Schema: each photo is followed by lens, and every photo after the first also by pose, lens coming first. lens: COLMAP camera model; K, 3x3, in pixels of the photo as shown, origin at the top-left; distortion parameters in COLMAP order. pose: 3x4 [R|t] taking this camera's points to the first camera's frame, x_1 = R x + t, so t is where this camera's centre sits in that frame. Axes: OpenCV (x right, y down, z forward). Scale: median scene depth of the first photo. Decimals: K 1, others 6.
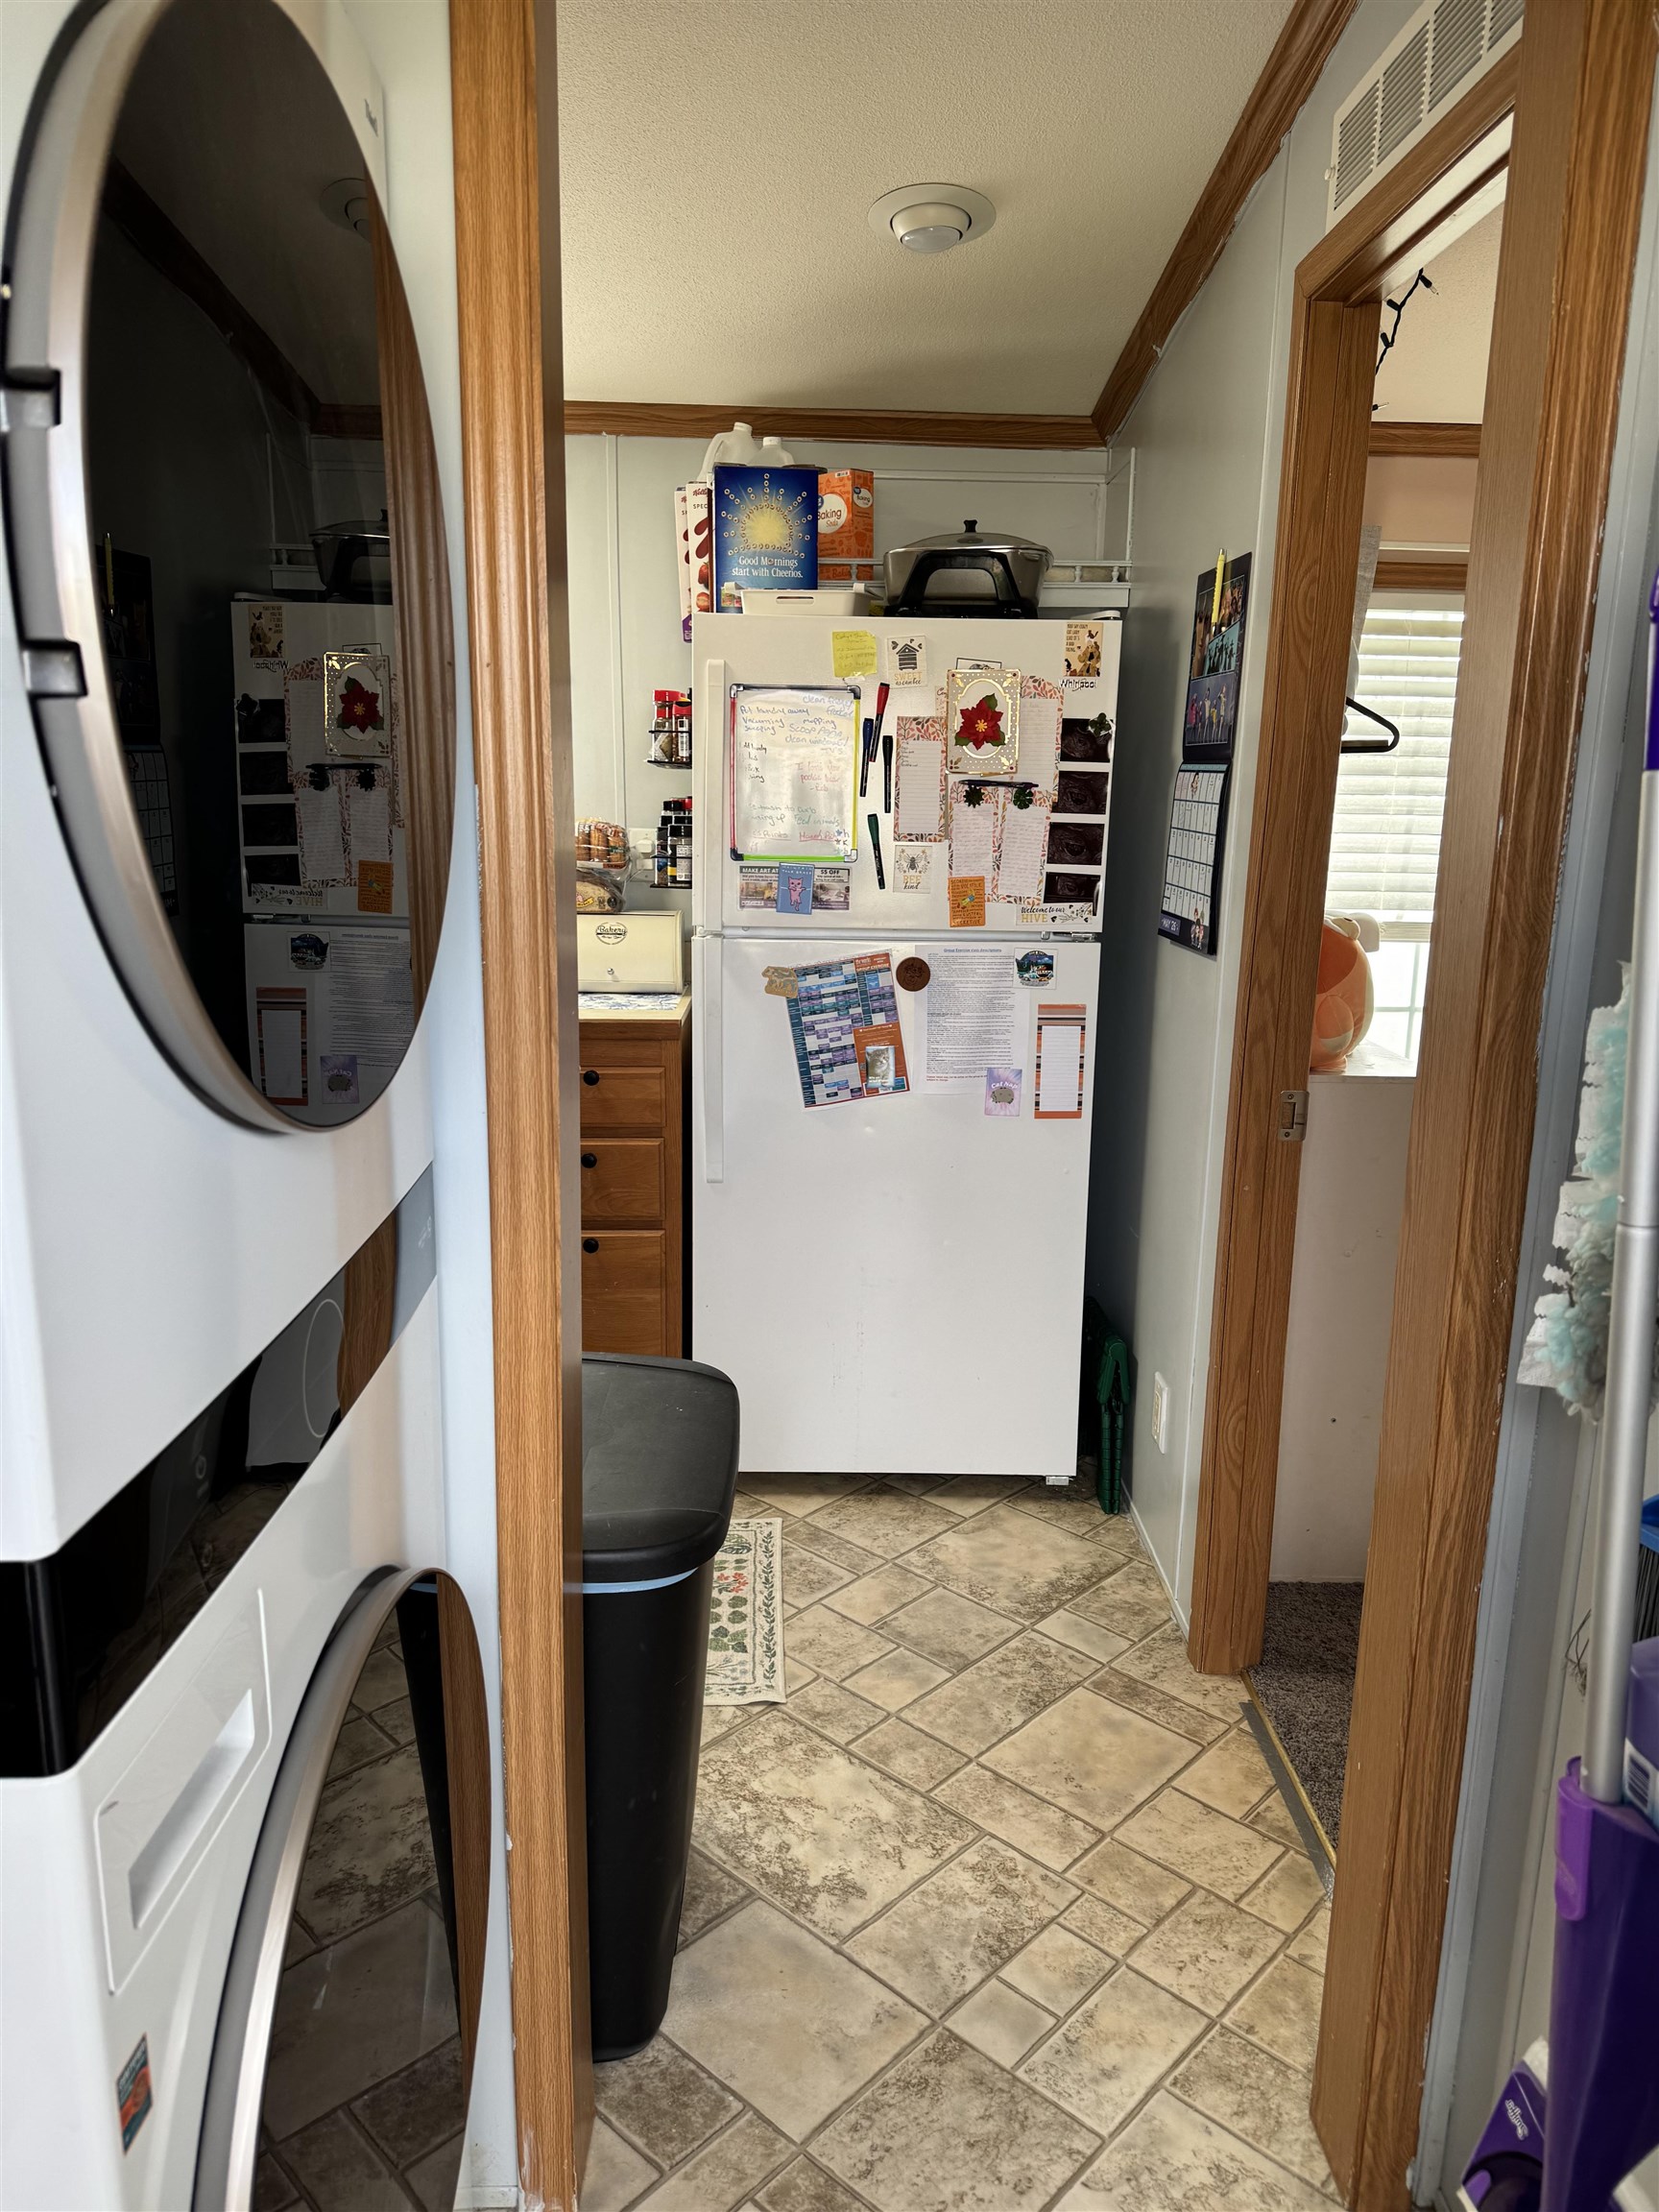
lens RADIAL K [[1568.8, 0, 831.3], [0, 1568.8, 1106.5], [0, 0, 1]] dist [0.019017, -0.022069]
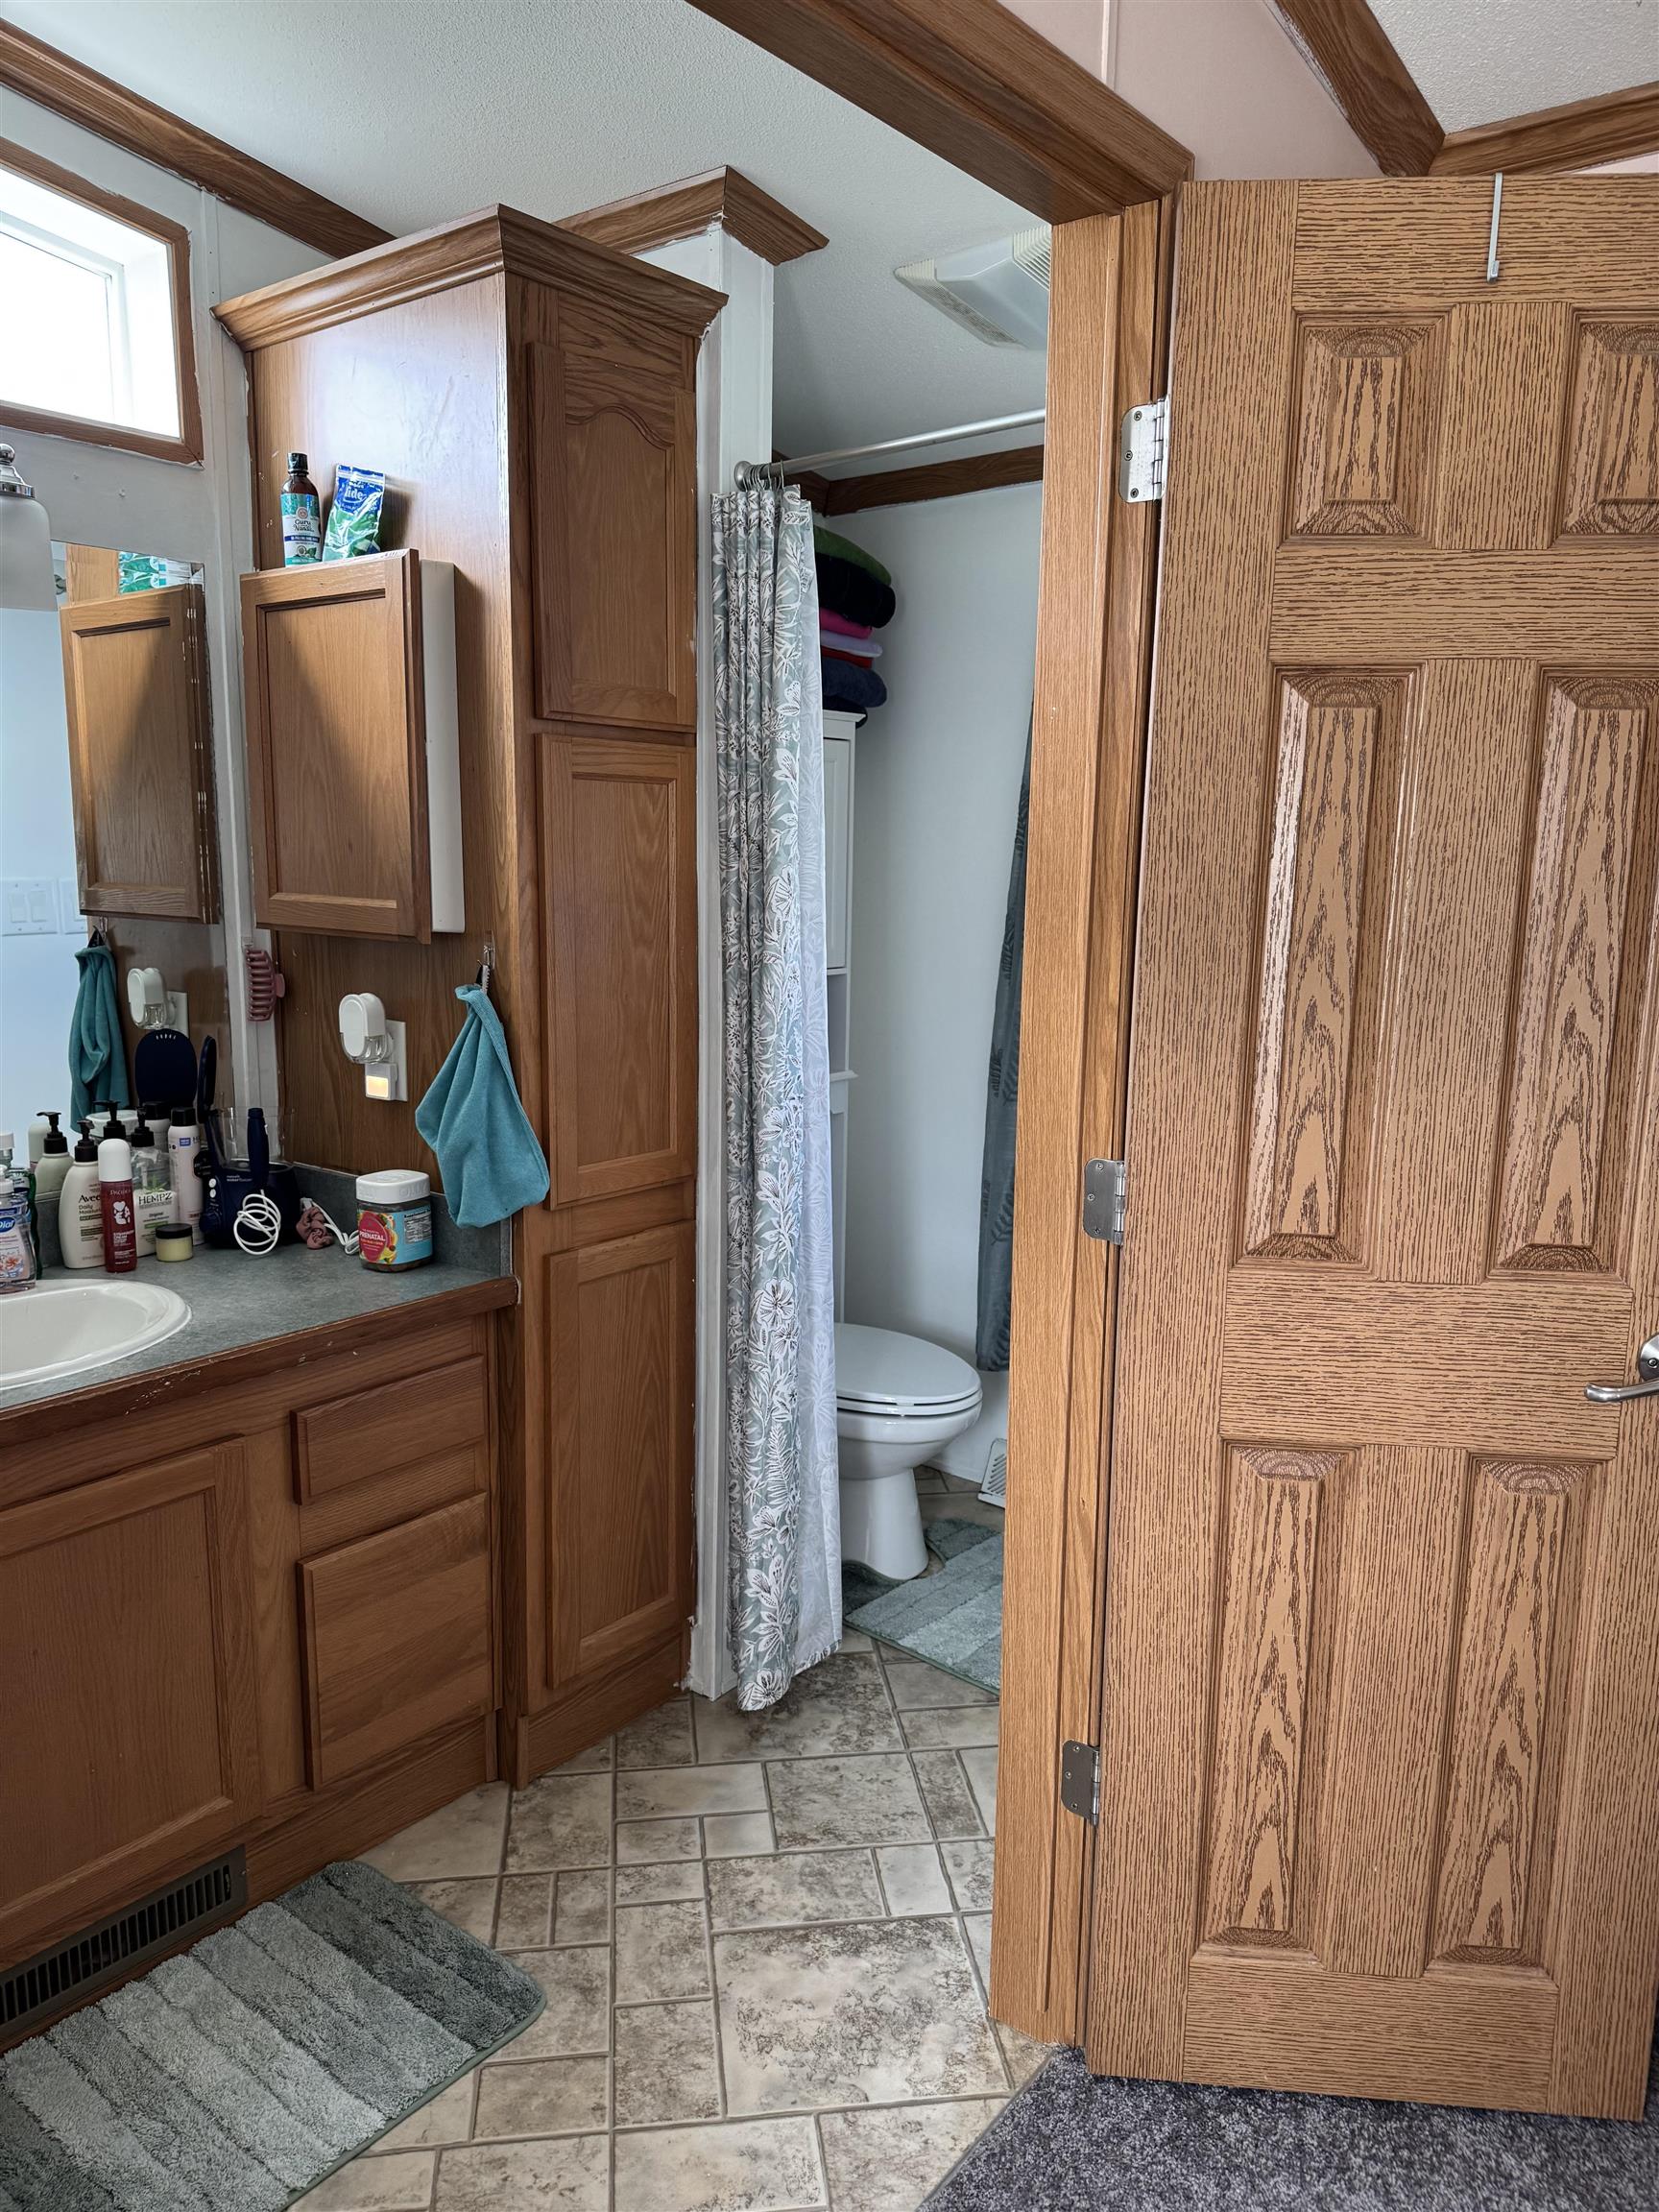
lens RADIAL K [[1568.8, 0, 833.1], [0, 1568.8, 1108.9], [0, 0, 1]] dist [0.019017, -0.022069]
pose [[-0.771278, -0.136811, 0.621621, -0.393959], [0.109891, 0.933339, 0.341764, -0.333356], [-0.626940, 0.331906, -0.704830, 1.478599]]
